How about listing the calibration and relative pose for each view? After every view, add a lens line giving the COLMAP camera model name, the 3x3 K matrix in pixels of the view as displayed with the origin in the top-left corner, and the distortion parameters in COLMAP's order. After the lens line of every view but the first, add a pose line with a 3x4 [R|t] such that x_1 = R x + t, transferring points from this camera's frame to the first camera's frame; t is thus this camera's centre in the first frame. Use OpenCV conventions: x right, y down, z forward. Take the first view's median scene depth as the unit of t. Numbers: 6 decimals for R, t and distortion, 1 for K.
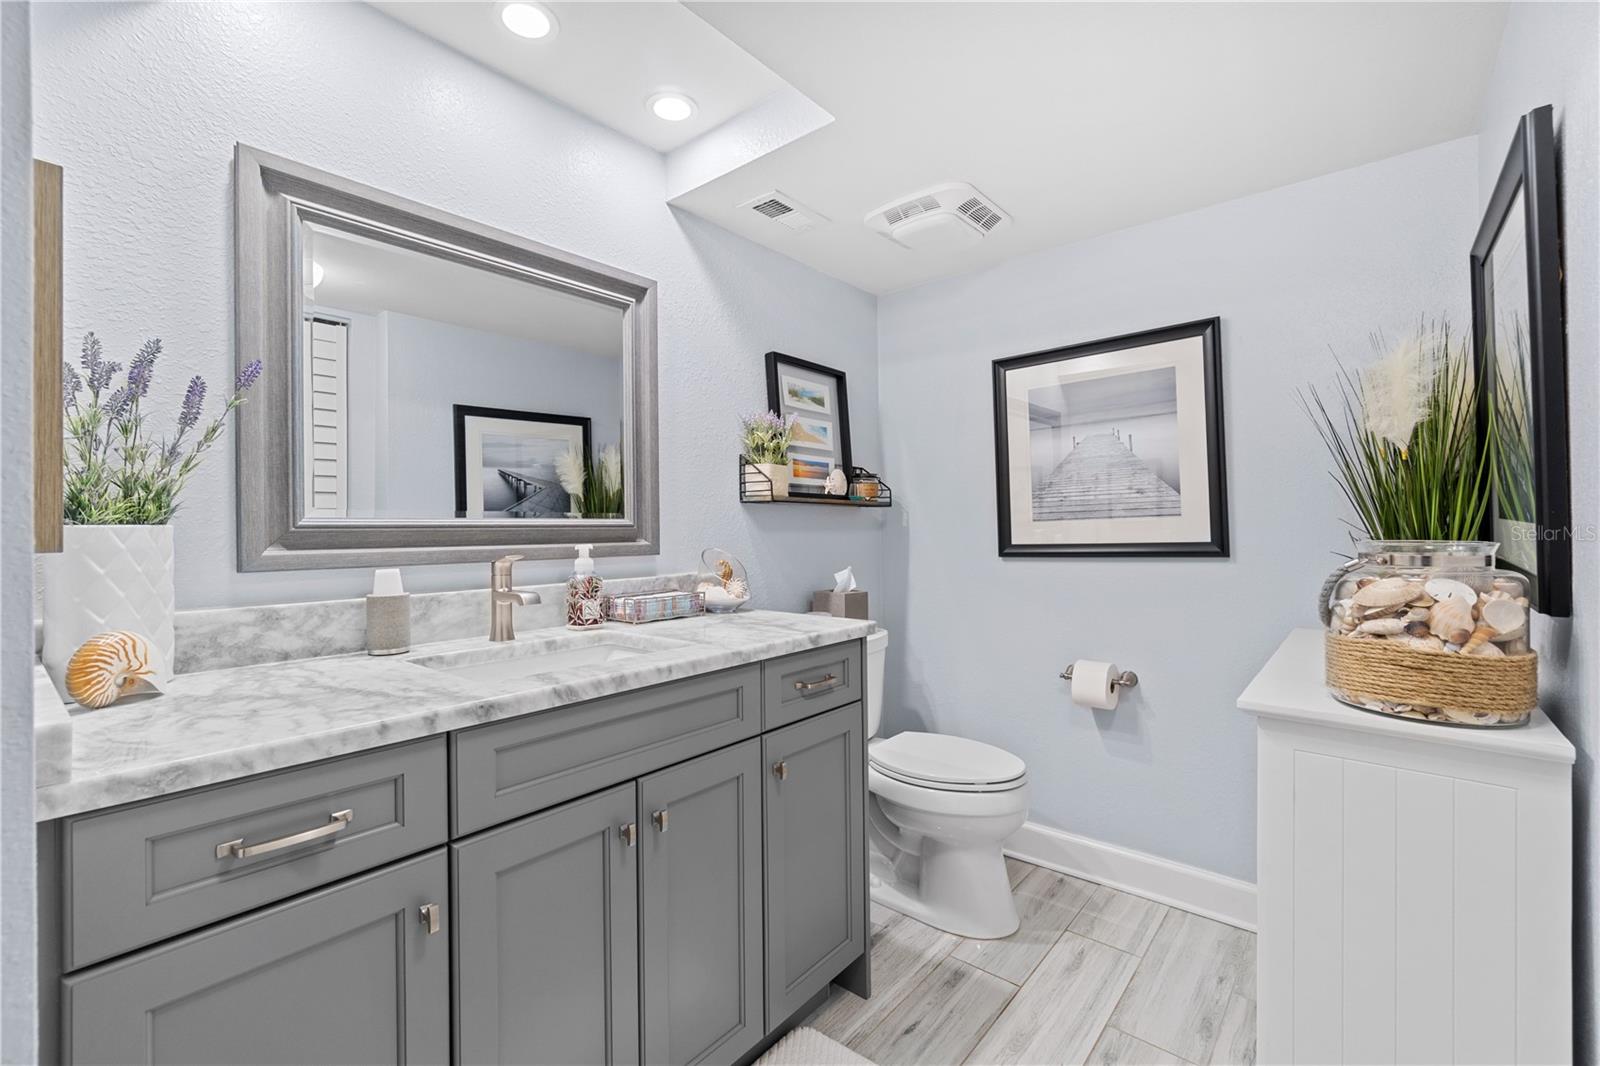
lens RADIAL K [[693.8, 0, 800.4], [0, 693.8, 544.7], [0, 0, 1]] dist [-0.003075, -0.000222]
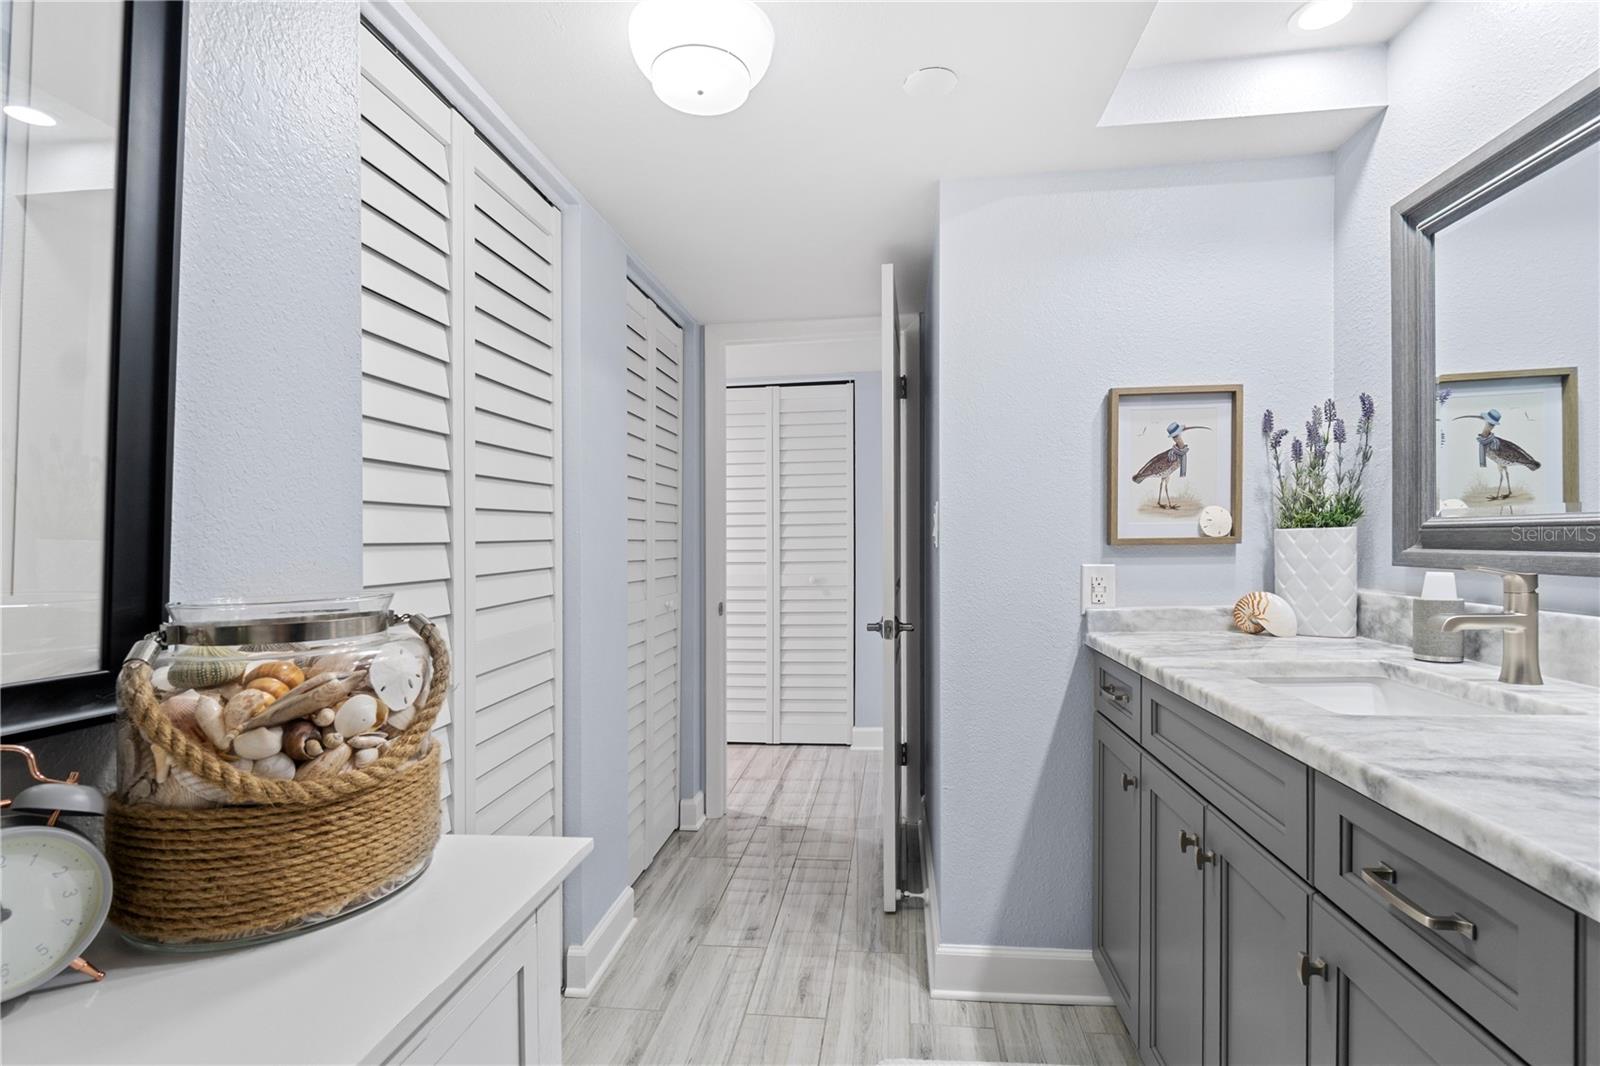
lens RADIAL K [[693.8, 0, 800.4], [0, 693.8, 544.7], [0, 0, 1]] dist [-0.003075, -0.000222]
pose [[-0.820950, 0.033744, -0.570002, 0.675226], [0.016660, 0.999243, 0.035160, -0.051753], [0.570757, 0.019368, -0.820891, 1.304672]]
